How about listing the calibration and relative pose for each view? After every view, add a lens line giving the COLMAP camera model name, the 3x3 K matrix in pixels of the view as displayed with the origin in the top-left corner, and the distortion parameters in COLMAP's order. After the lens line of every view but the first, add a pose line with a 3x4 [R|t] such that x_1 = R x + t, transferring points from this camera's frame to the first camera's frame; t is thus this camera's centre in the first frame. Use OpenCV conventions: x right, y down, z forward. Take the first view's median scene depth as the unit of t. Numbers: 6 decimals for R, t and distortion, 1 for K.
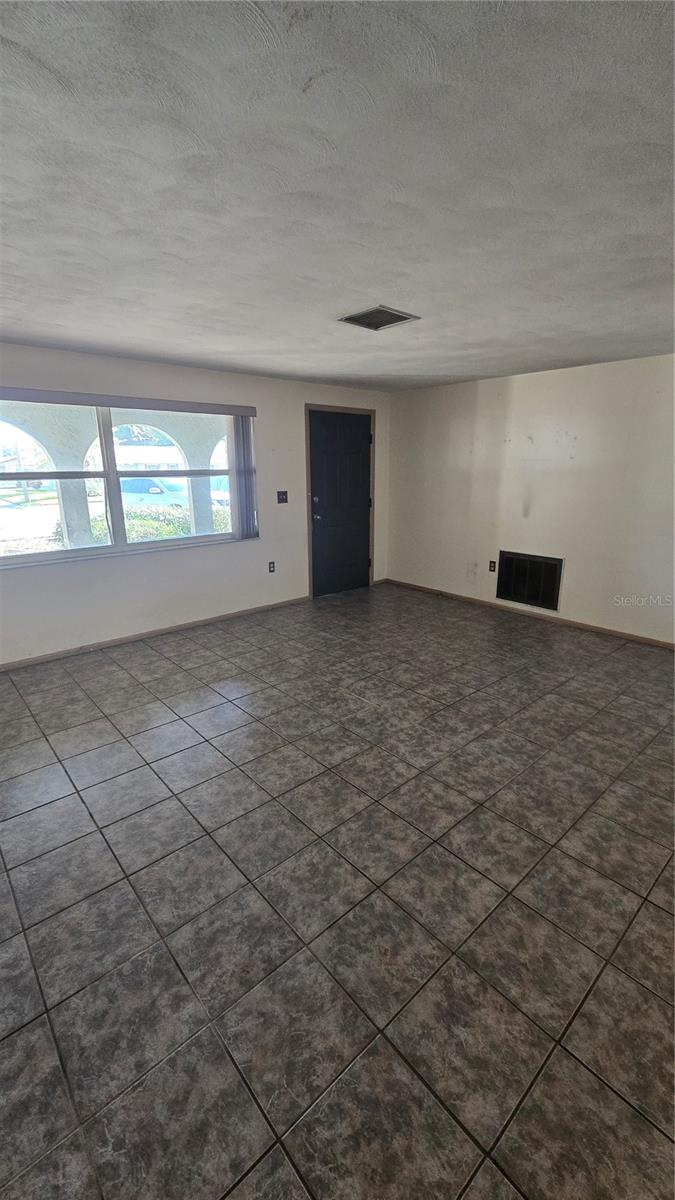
lens RADIAL K [[494.6, 0, 337.1], [0, 494.6, 592.9], [0, 0, 1]] dist [0.003121, -0.002170]
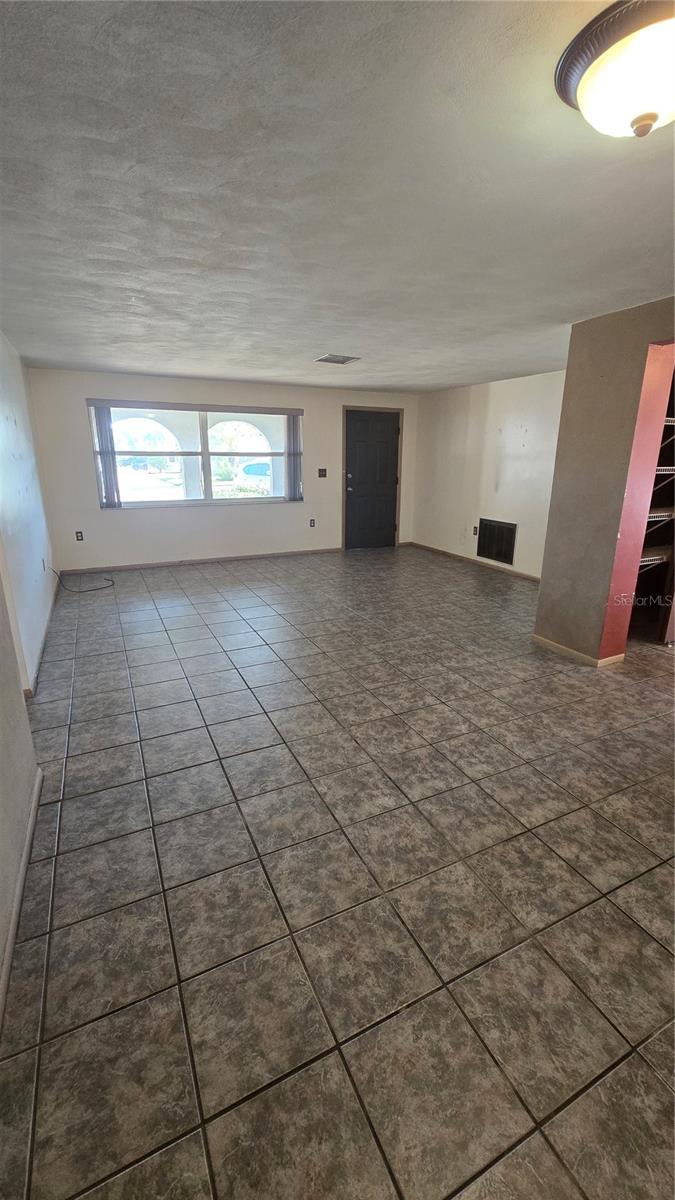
lens RADIAL K [[494.6, 0, 339.2], [0, 494.6, 596.8], [0, 0, 1]] dist [0.003121, -0.002170]
pose [[0.964057, 0.084586, -0.251871, 0.456333], [-0.078412, 0.996325, 0.034469, 0.148162], [0.253861, -0.013480, 0.967147, -0.498143]]
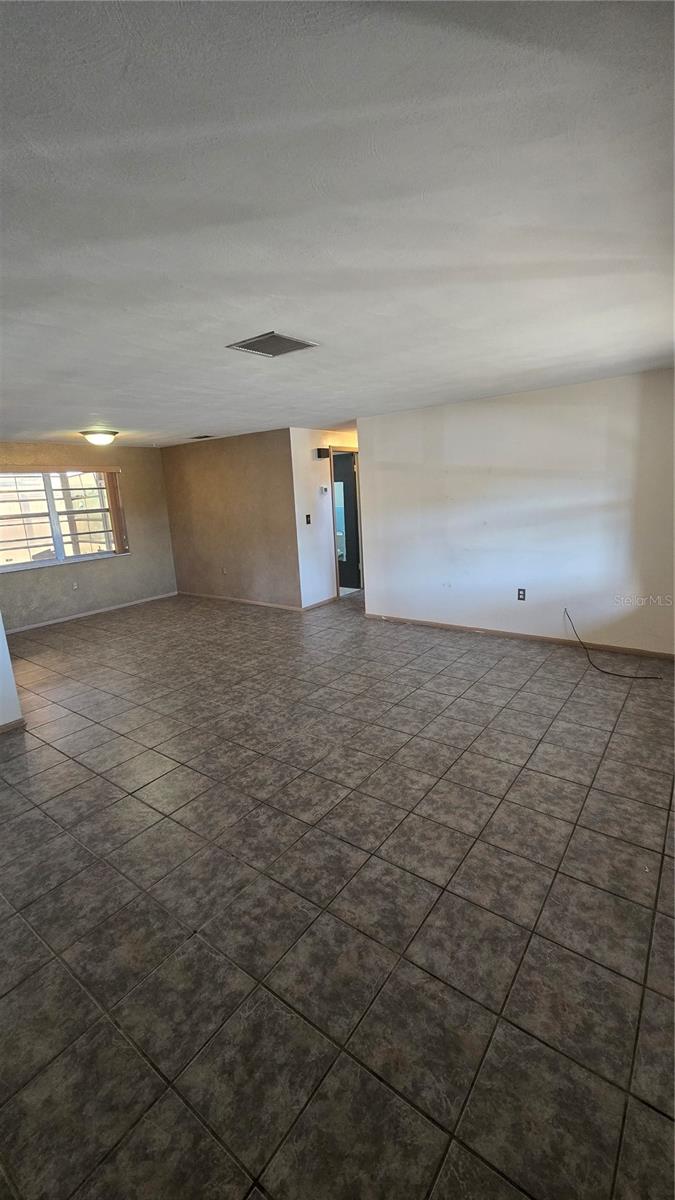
lens RADIAL K [[494.6, 0, 333.4], [0, 494.6, 603.1], [0, 0, 1]] dist [0.003121, -0.002170]
pose [[-0.980215, 0.096688, -0.172715, 0.141881], [0.005893, 0.886446, 0.462794, -0.426805], [0.197849, 0.452620, -0.869477, 1.586529]]
